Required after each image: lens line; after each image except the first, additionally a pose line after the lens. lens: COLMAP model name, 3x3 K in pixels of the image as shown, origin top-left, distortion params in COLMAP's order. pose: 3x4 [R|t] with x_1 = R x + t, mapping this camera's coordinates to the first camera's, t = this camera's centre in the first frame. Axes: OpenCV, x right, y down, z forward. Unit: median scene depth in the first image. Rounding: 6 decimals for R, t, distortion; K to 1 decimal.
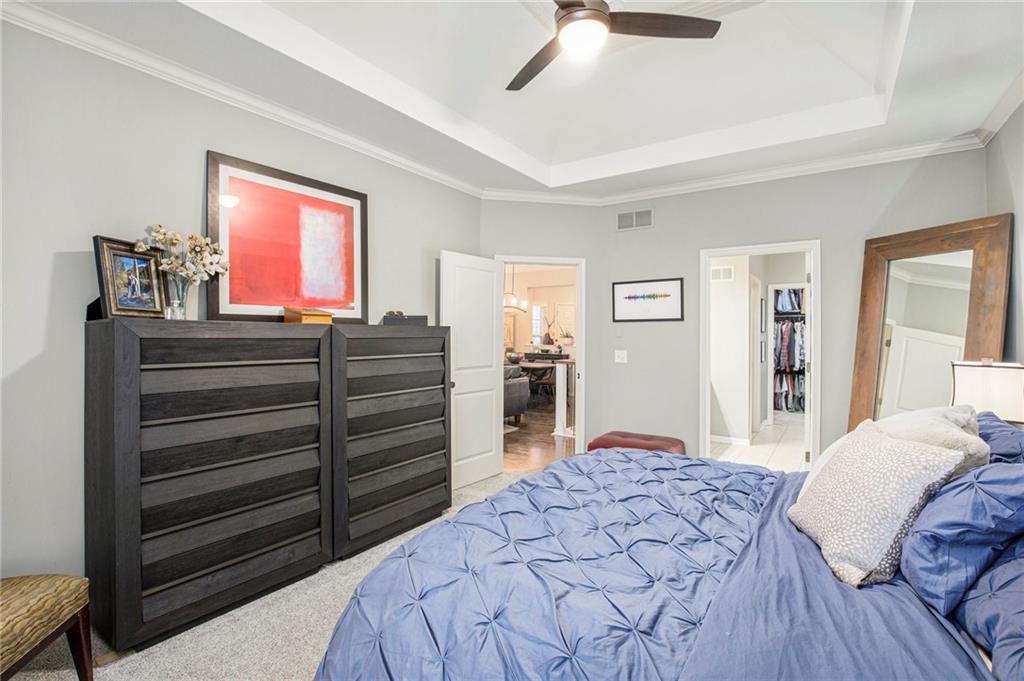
lens RADIAL K [[473.4, 0, 519.4], [0, 473.4, 342.2], [0, 0, 1]] dist [-0.027698, 0.000080]
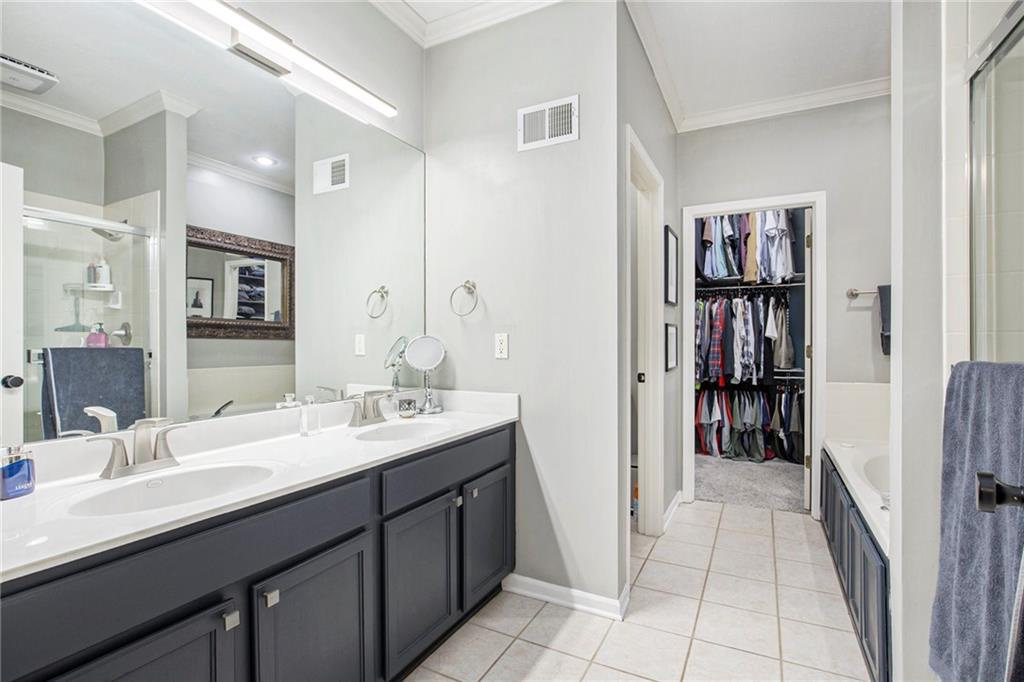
lens RADIAL K [[486.2, 0, 512.0], [0, 486.2, 341.0], [0, 0, 1]] dist [-0.001476, -0.000305]
pose [[0.992789, 0.002053, 0.119856, 0.255115], [-0.000583, 0.999924, -0.012303, 0.016470], [-0.119872, 0.012145, 0.992715, 0.454704]]
